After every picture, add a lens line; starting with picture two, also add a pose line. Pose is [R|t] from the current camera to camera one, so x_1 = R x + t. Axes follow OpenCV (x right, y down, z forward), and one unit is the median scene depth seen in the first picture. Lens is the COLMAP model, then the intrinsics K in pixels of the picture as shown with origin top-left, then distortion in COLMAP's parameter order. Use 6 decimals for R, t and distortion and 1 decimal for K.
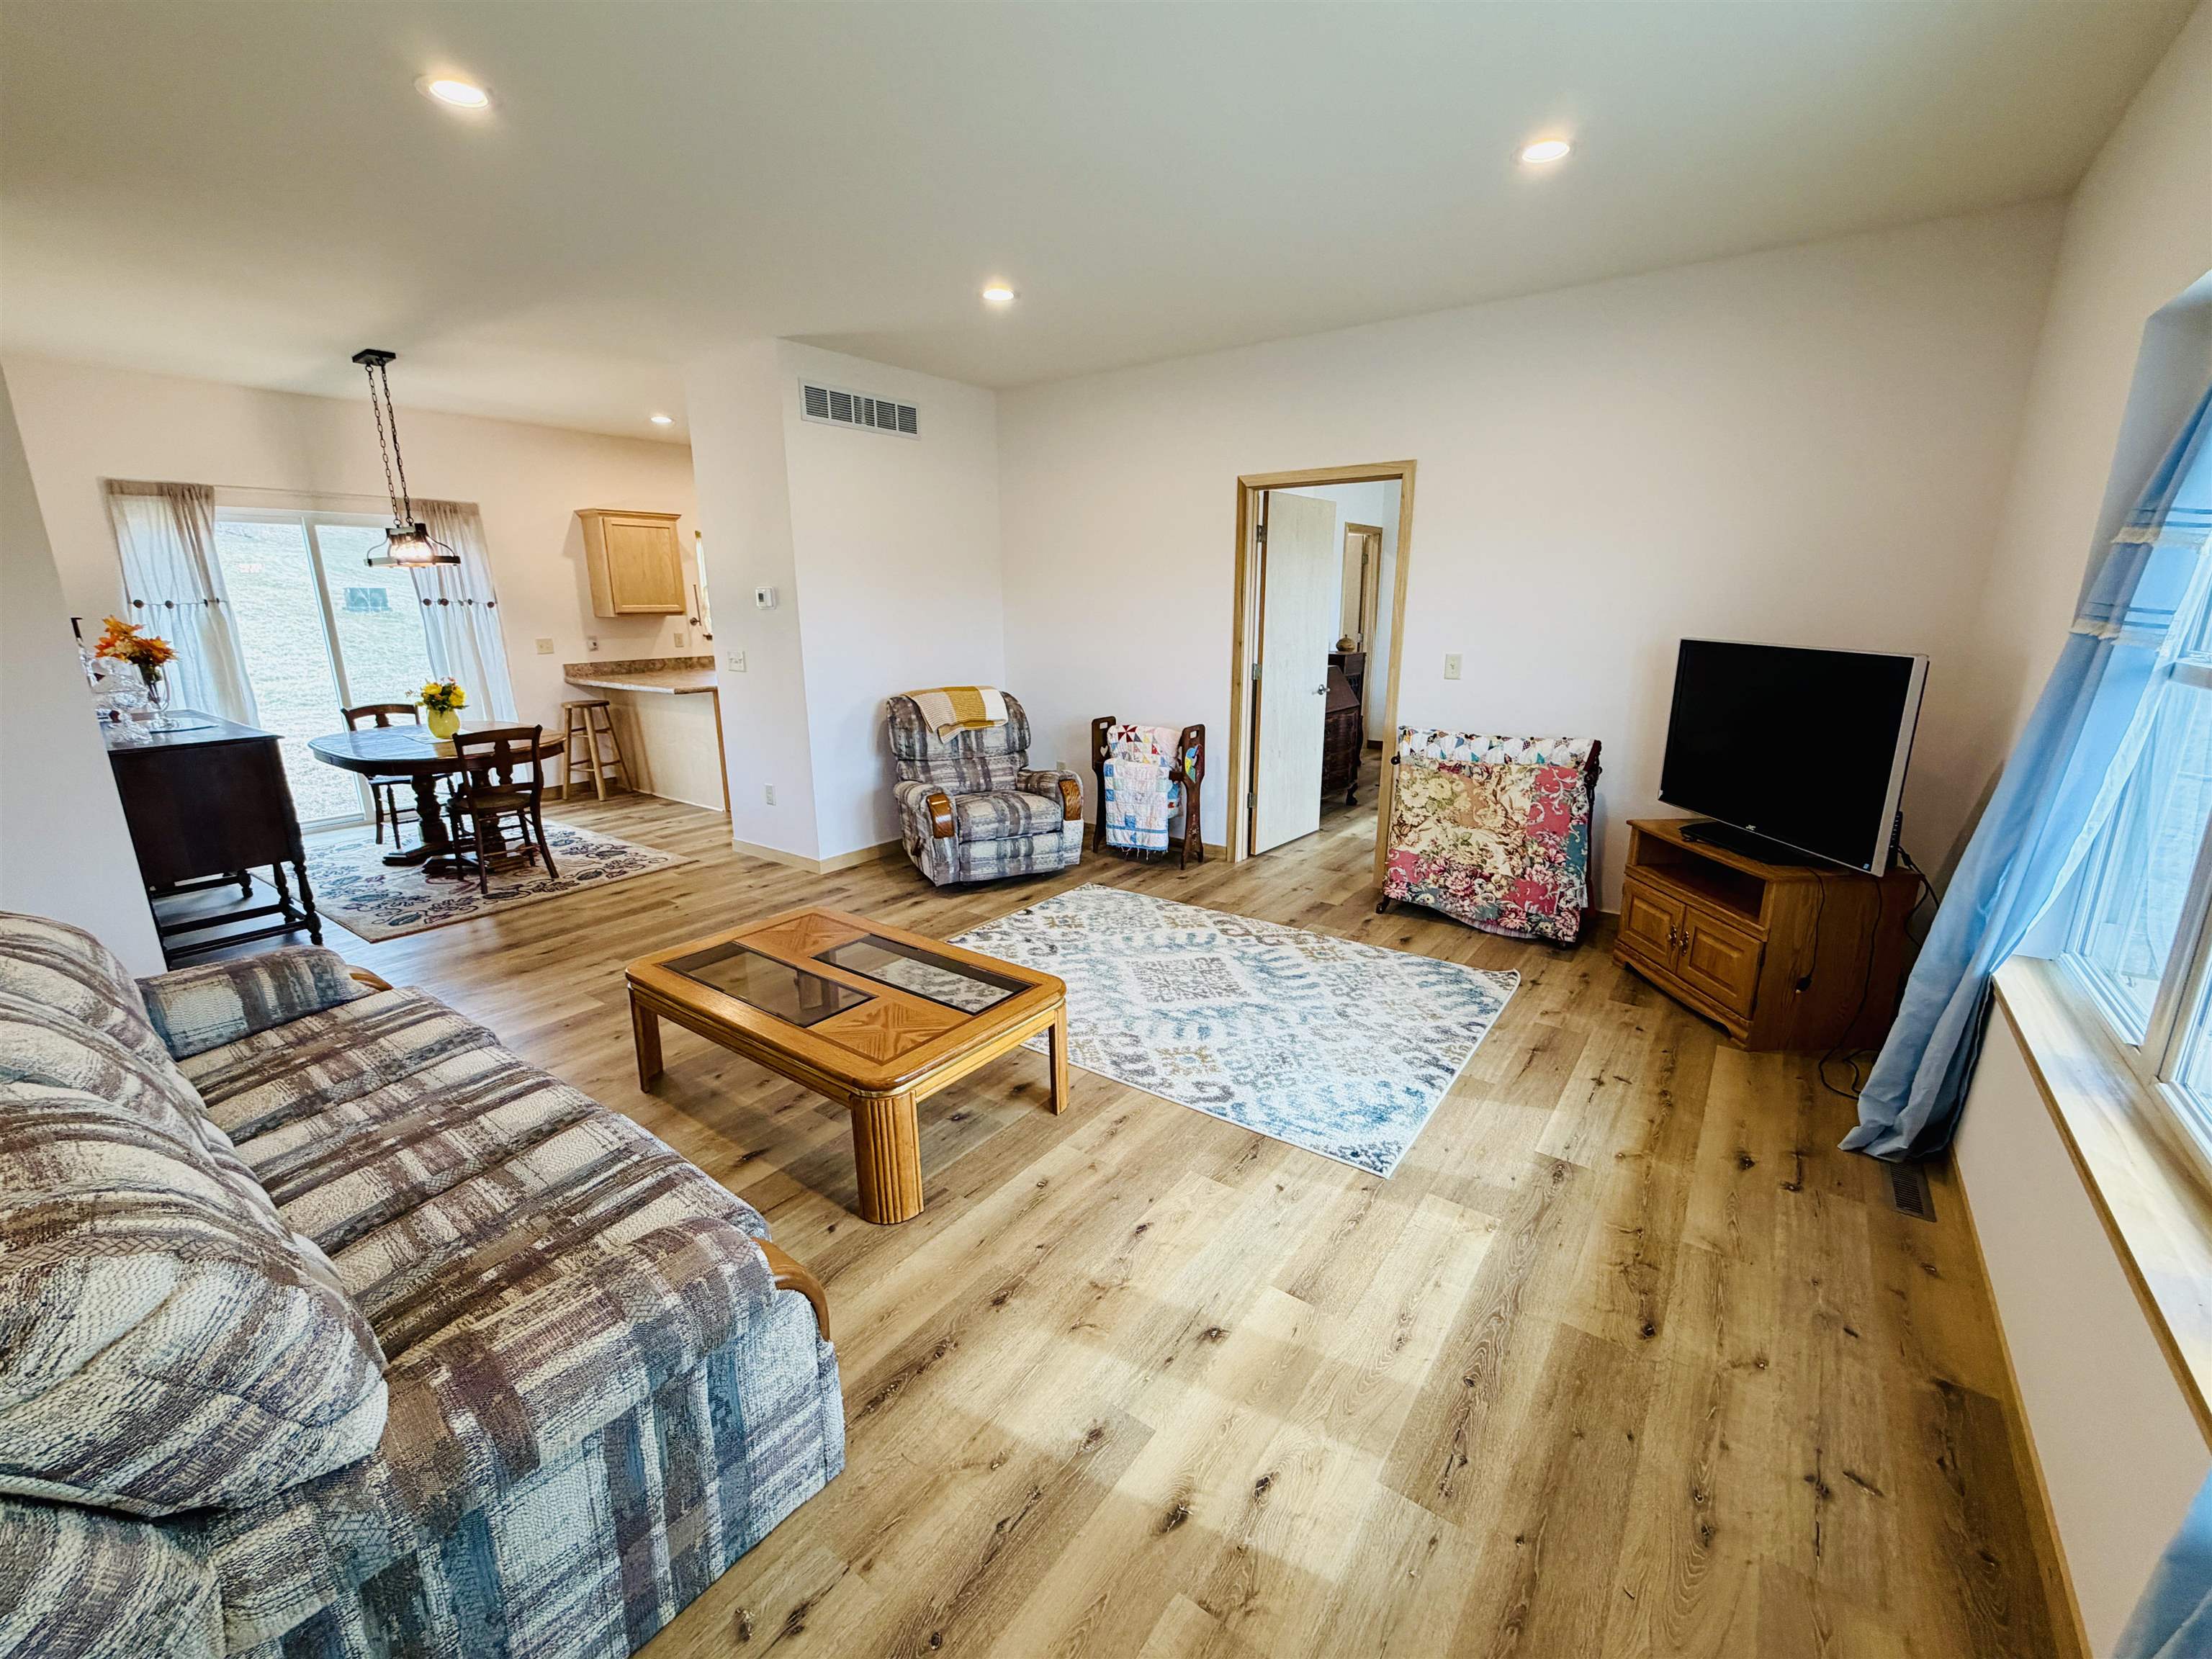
lens RADIAL K [[912.7, 0, 1105.9], [0, 912.7, 837.2], [0, 0, 1]] dist [-0.016502, -0.000269]
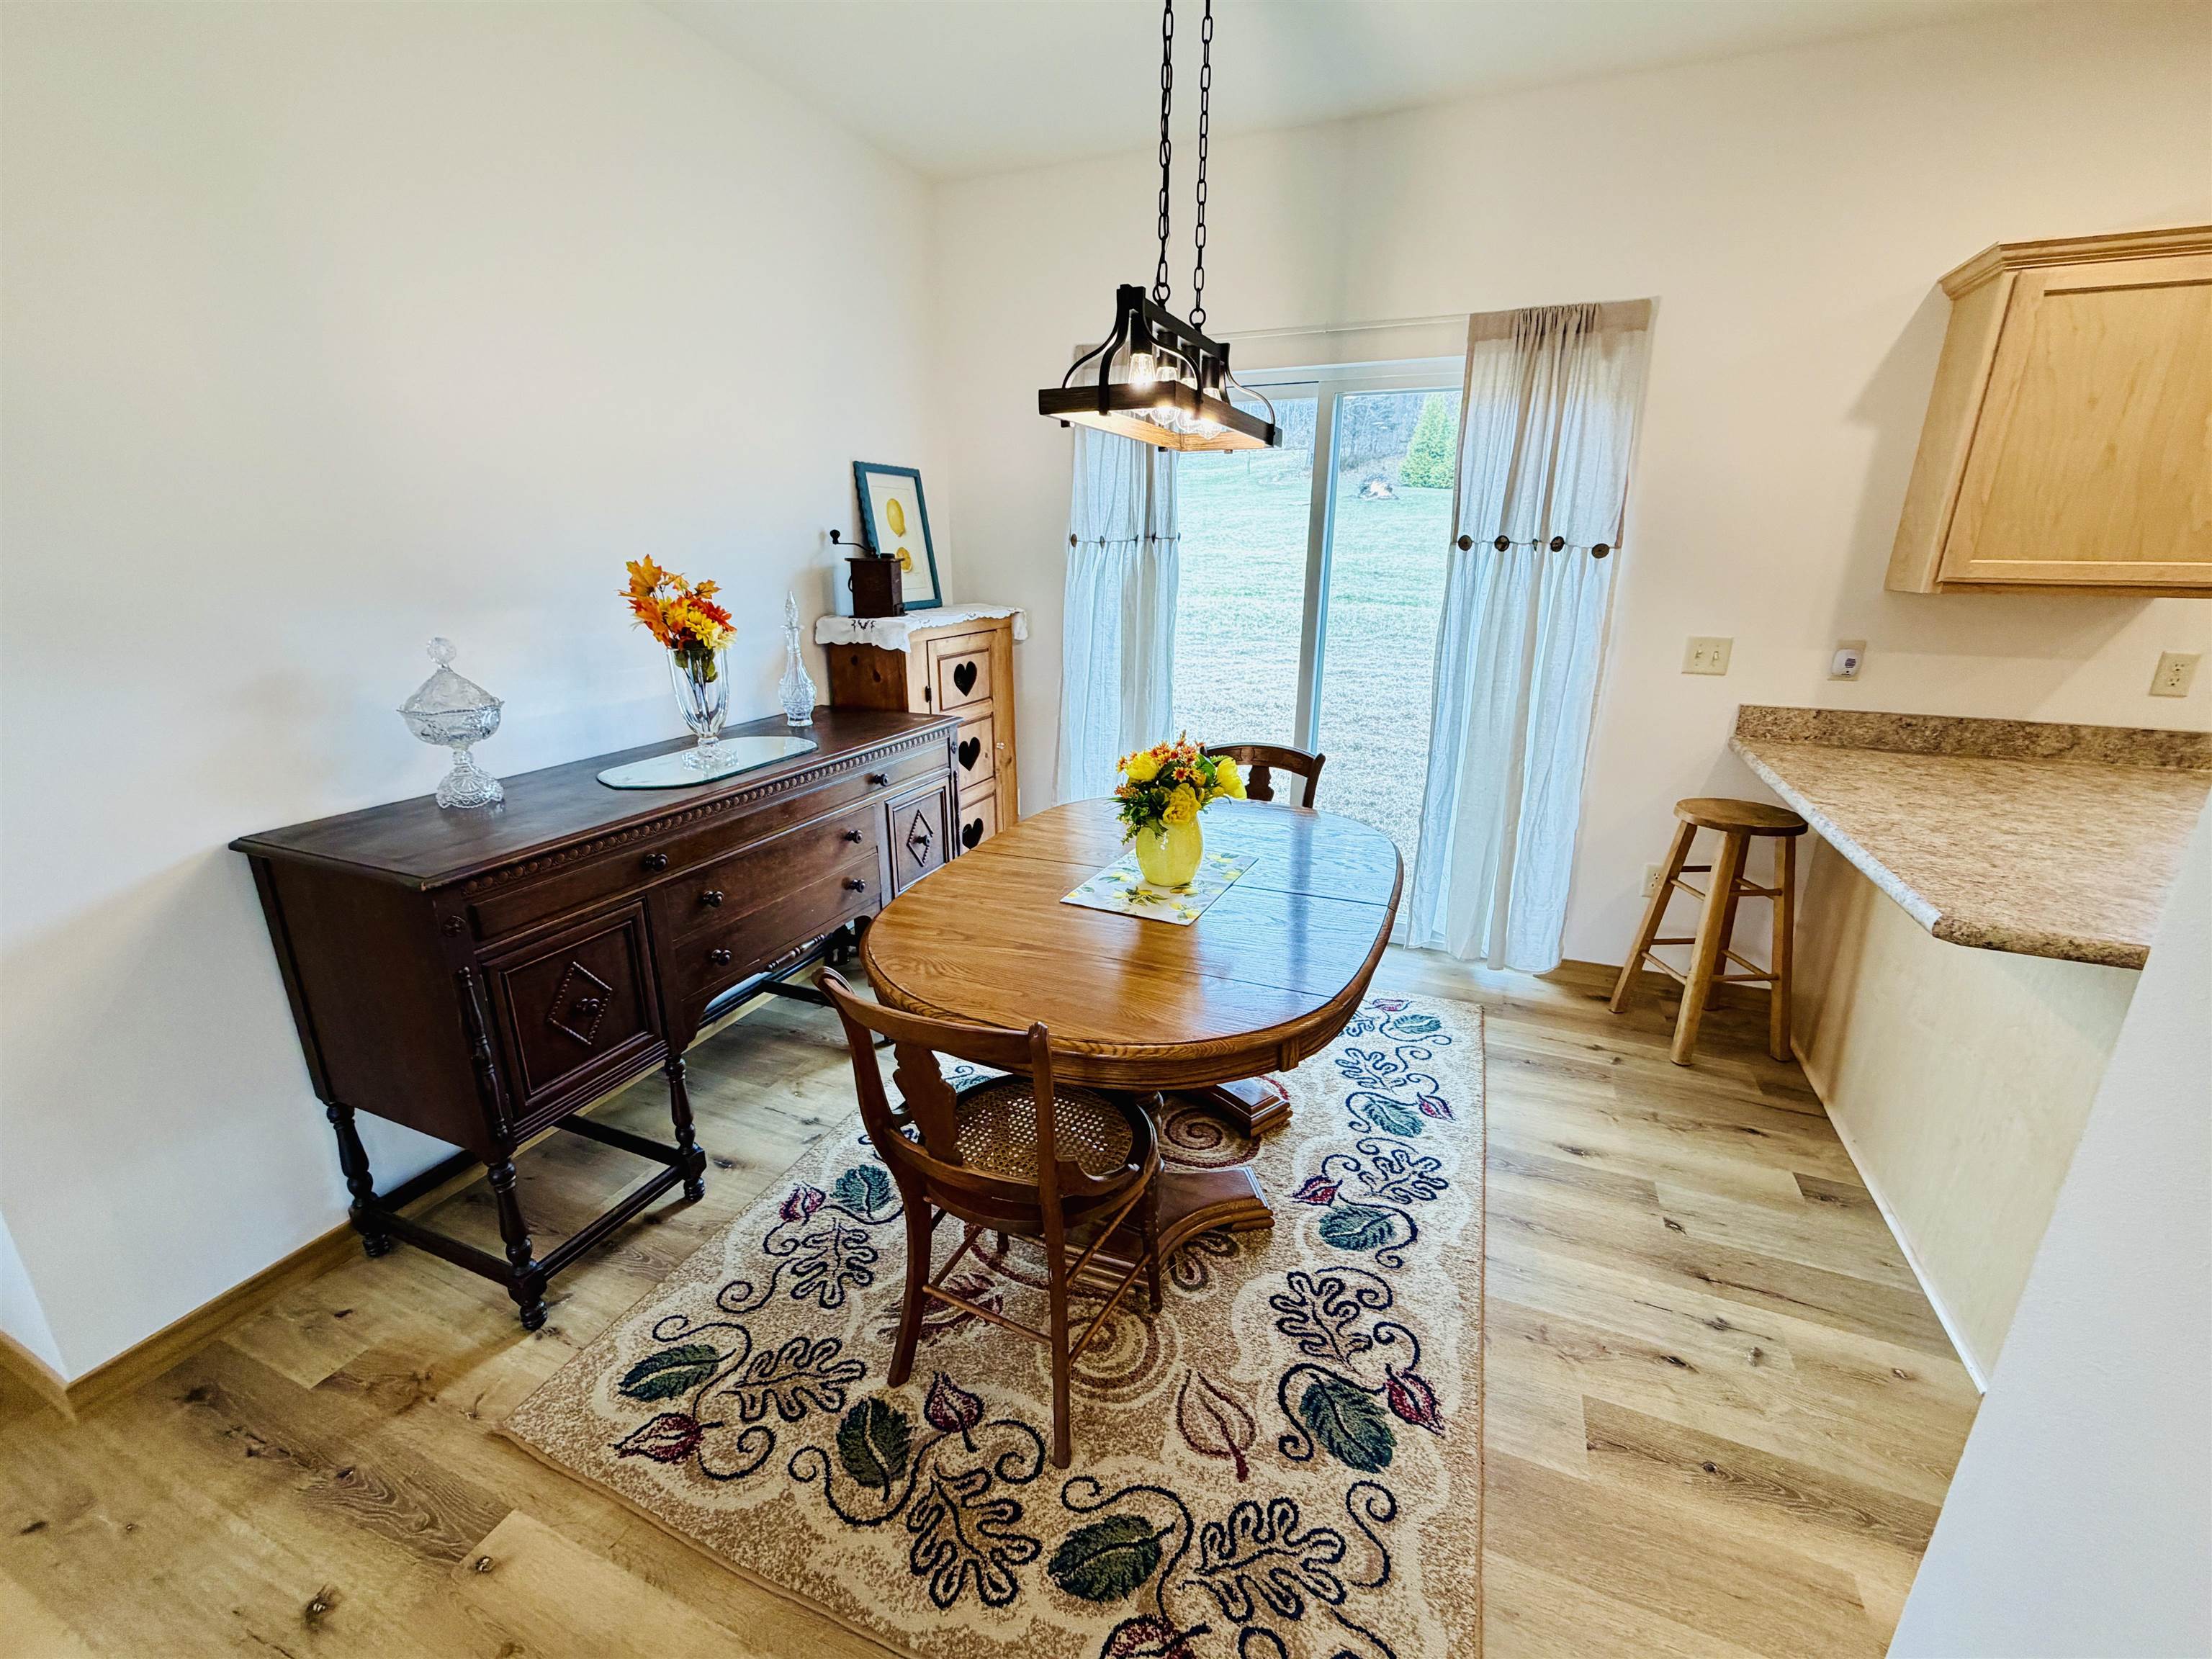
lens RADIAL K [[915.8, 0, 1103.7], [0, 915.8, 828.0], [0, 0, 1]] dist [0.000267, -0.000451]
pose [[0.225777, 0.296948, -0.927818, -0.247368], [-0.249947, 0.938186, 0.239443, -0.152511], [0.941569, 0.177844, 0.286042, 0.578116]]
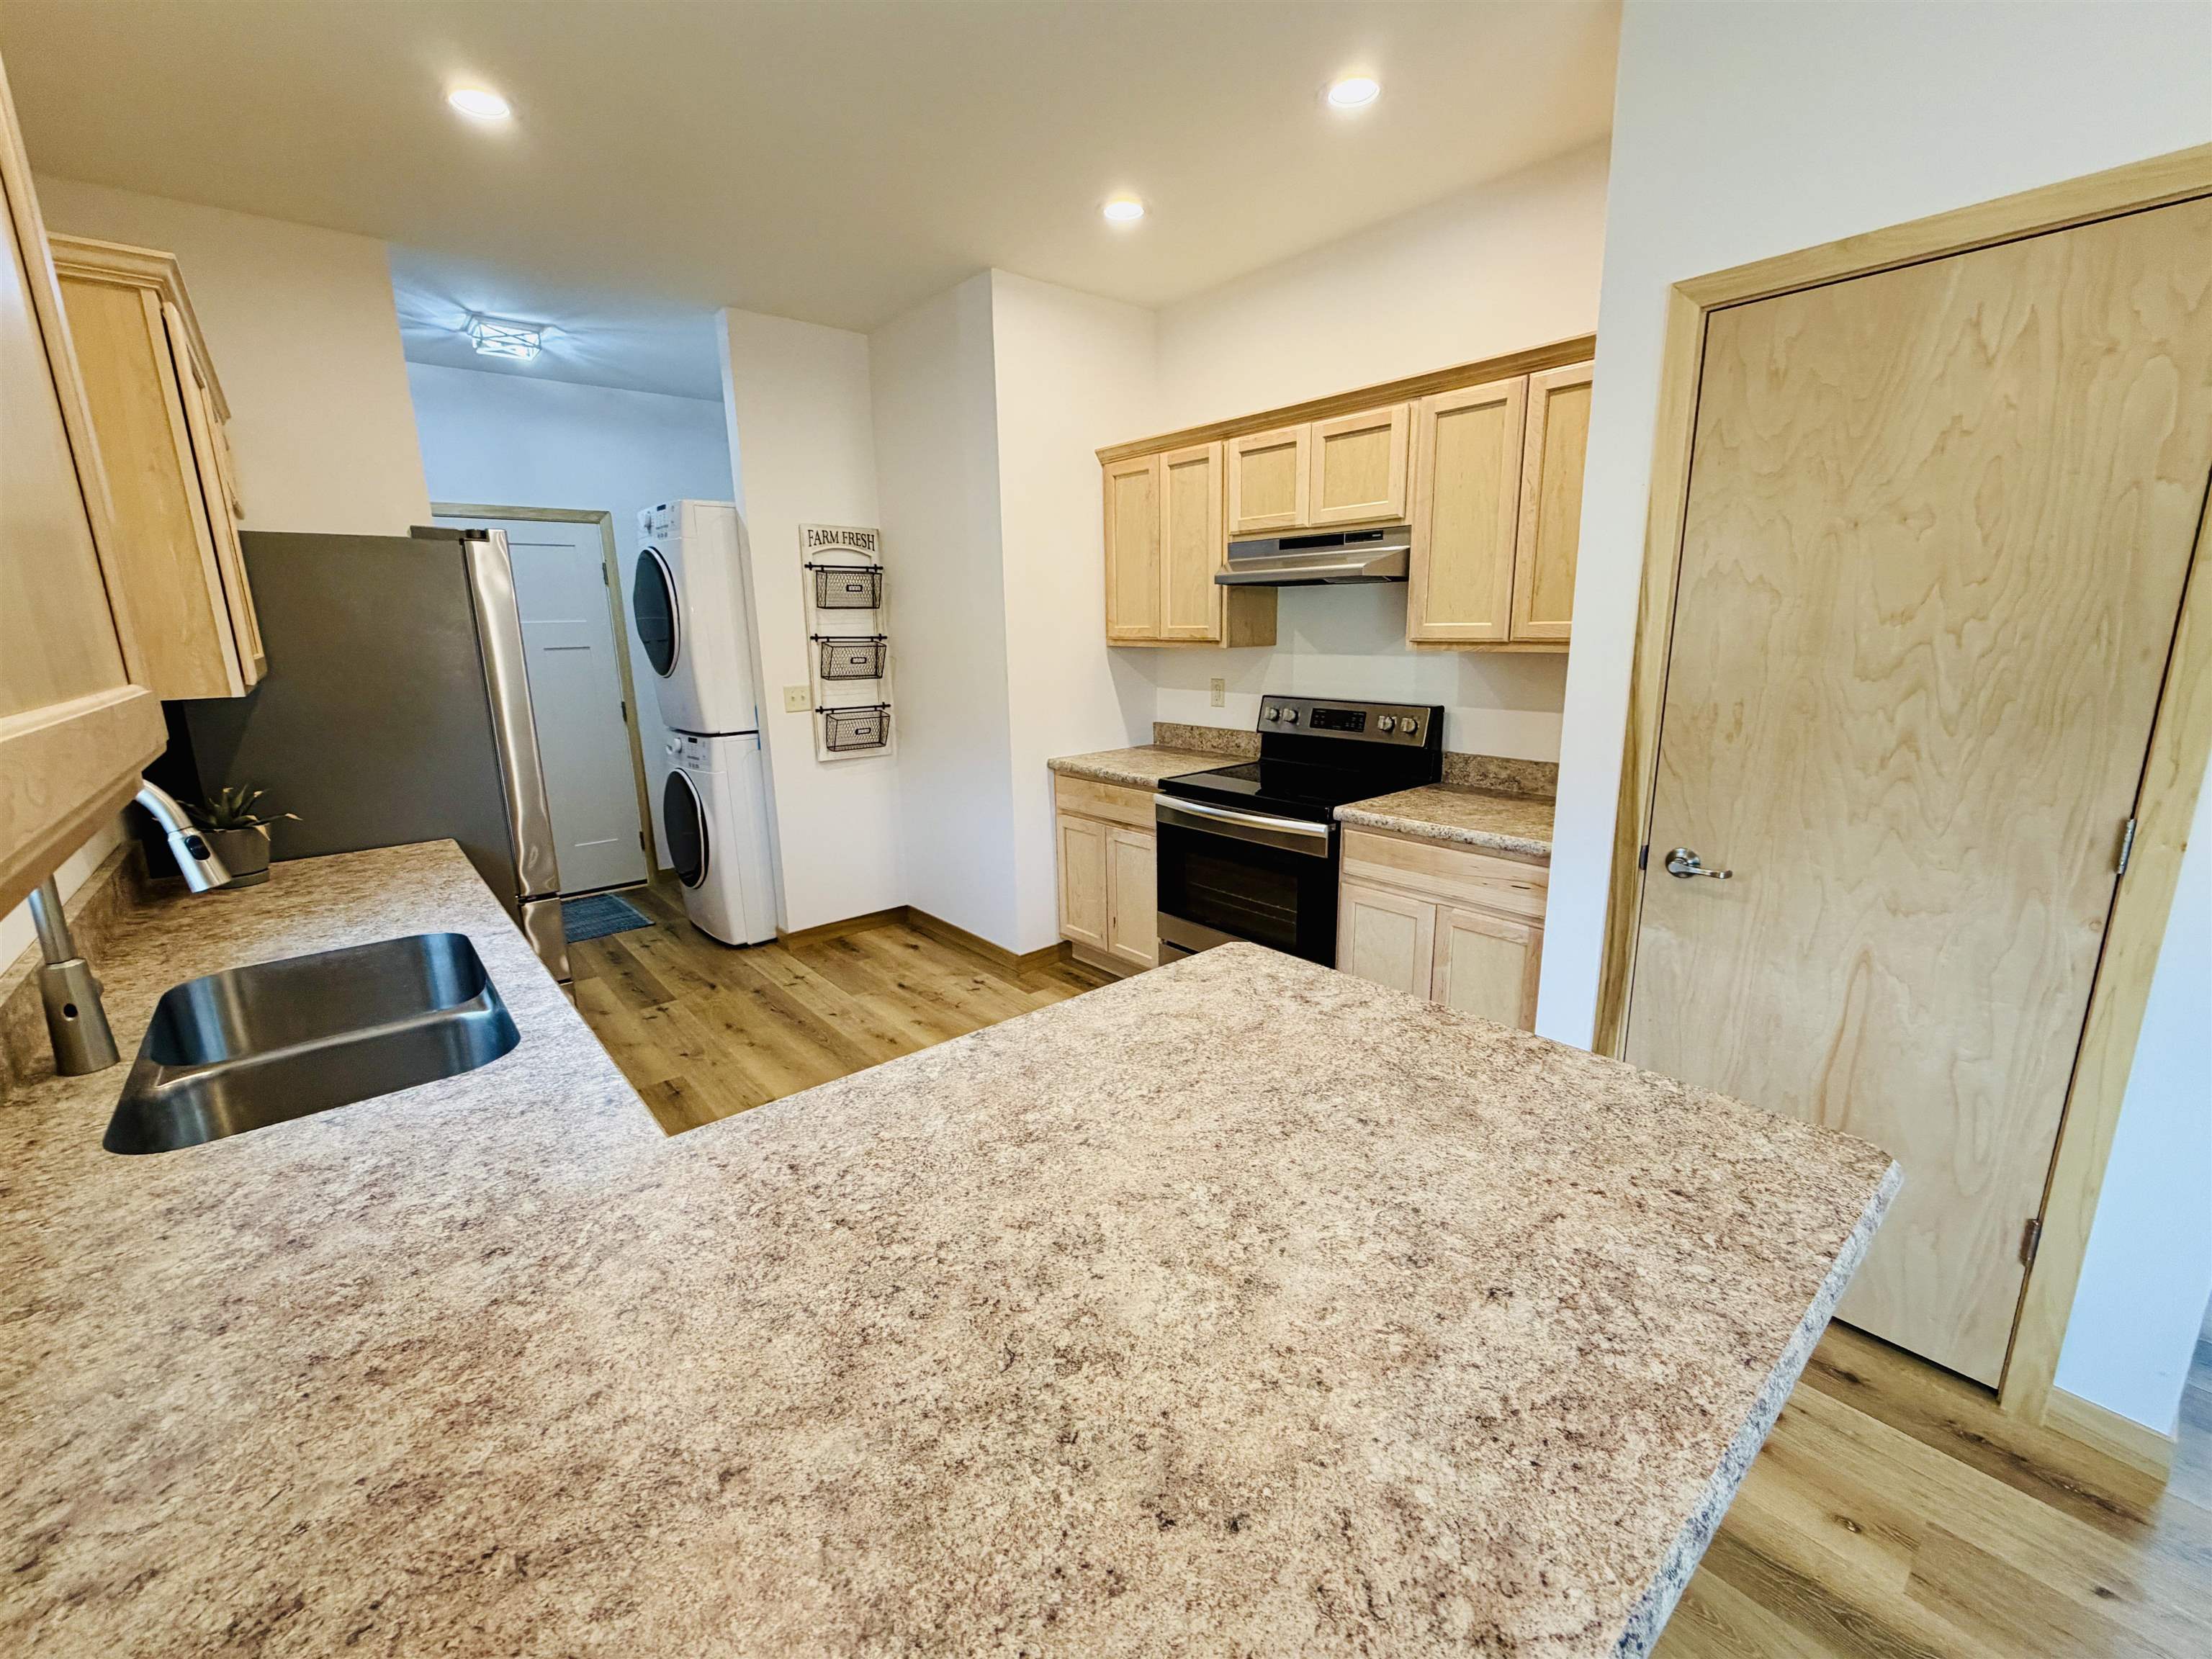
lens RADIAL K [[915.8, 0, 1103.7], [0, 915.8, 828.0], [0, 0, 1]] dist [0.000267, -0.000451]
pose [[0.236236, -0.210868, 0.948539, -0.516486], [0.260241, 0.954239, 0.147322, -0.223325], [-0.936198, 0.212046, 0.280302, 0.860145]]
